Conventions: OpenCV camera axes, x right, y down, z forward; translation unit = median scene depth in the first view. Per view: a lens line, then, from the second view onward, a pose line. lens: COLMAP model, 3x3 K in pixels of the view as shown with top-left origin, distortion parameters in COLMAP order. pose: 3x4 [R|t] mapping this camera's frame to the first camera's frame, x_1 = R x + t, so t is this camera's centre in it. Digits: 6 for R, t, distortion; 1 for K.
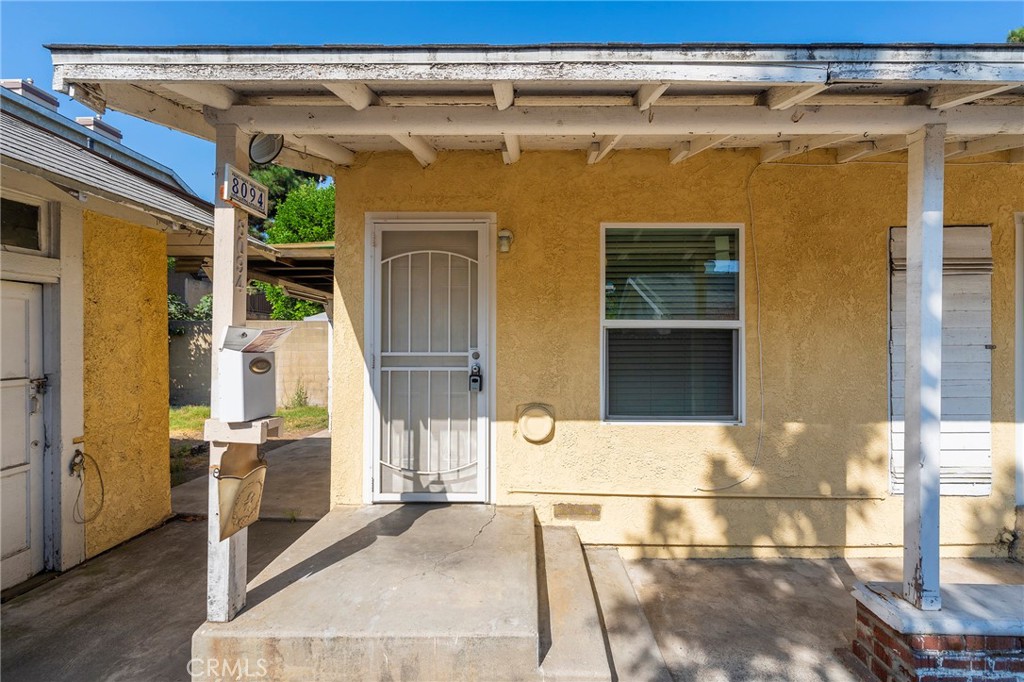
lens RADIAL K [[389.3, 0, 496.0], [0, 389.3, 342.0], [0, 0, 1]] dist [0.001434, -0.000574]
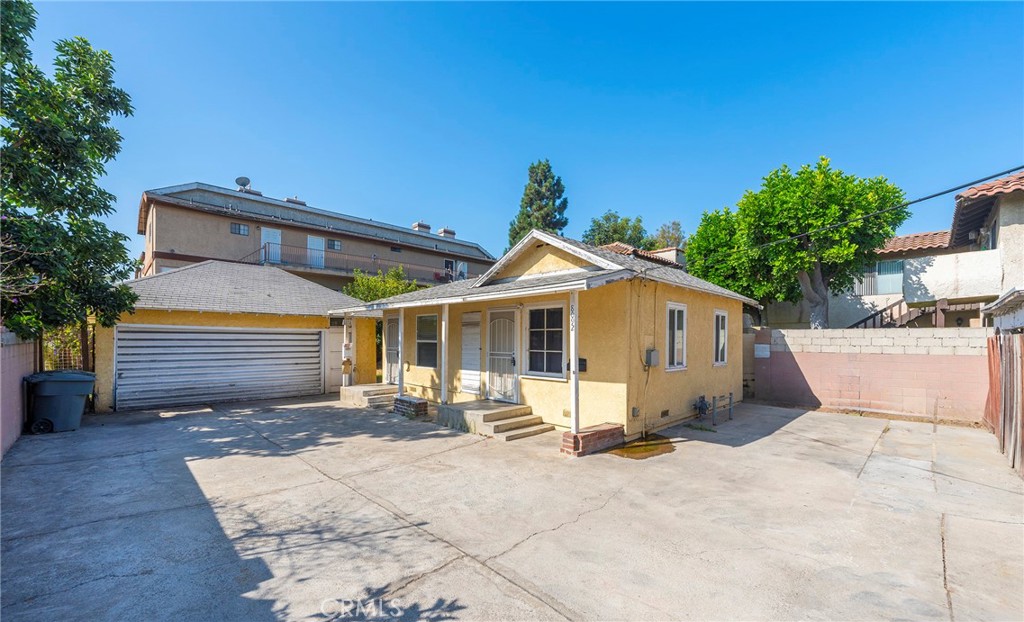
lens RADIAL K [[418.1, 0, 537.8], [0, 418.1, 342.8], [0, 0, 1]] dist [-0.001774, 0.000353]
pose [[0.735811, 0.008187, -0.677137, 4.009498], [0.000891, 0.999914, 0.013058, -0.083055], [0.677186, -0.010212, 0.735741, -1.247024]]
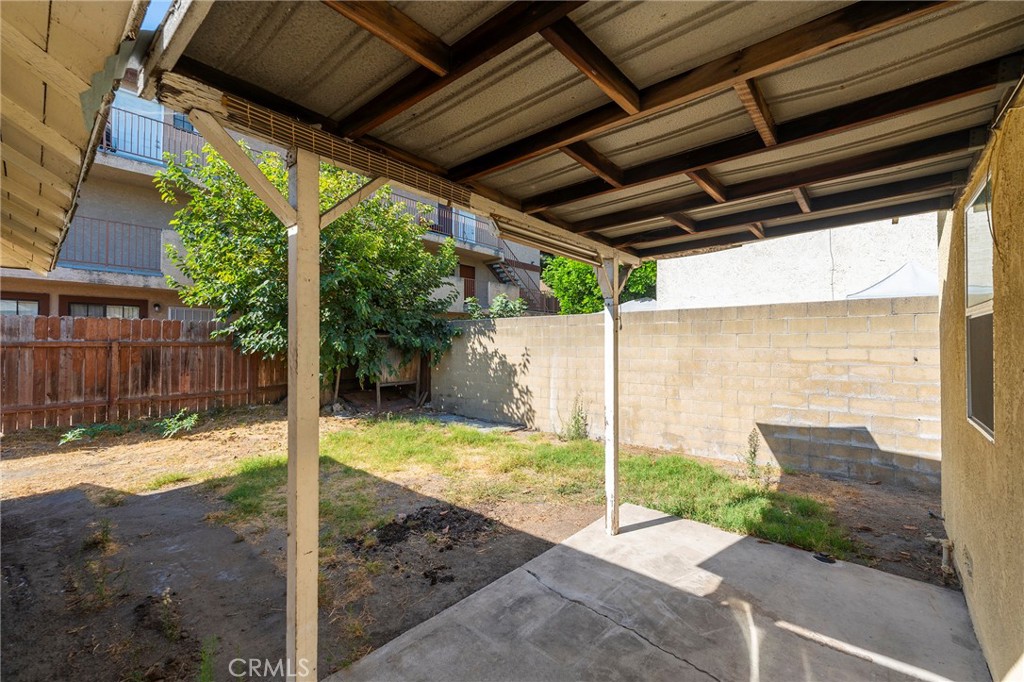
lens RADIAL K [[419.6, 0, 502.3], [0, 419.6, 340.5], [0, 0, 1]] dist [-0.002583, -0.000843]
pose [[0.765888, -0.009997, -0.642896, -0.394726], [0.003634, 0.999930, -0.011220, 0.001690], [0.642964, 0.006256, 0.765871, 1.092695]]
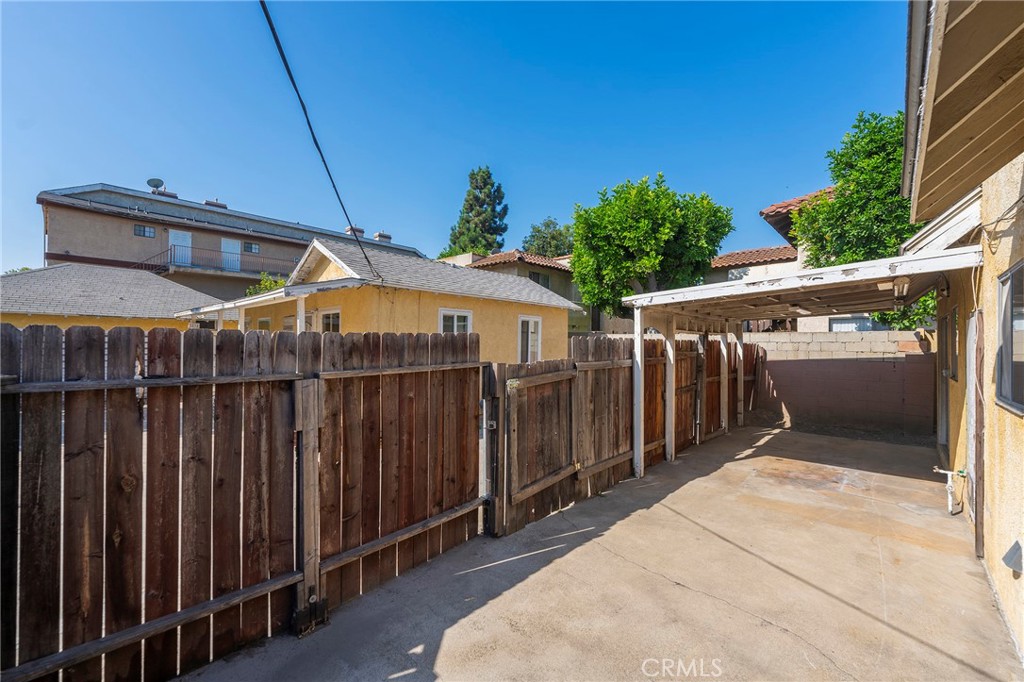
lens RADIAL K [[419.6, 0, 544.2], [0, 419.6, 339.3], [0, 0, 1]] dist [-0.002583, -0.000843]
pose [[0.768179, -0.002481, -0.640230, 5.176598], [-0.000942, 0.999987, -0.005005, -0.080847], [0.640234, 0.004448, 0.768167, -0.488392]]
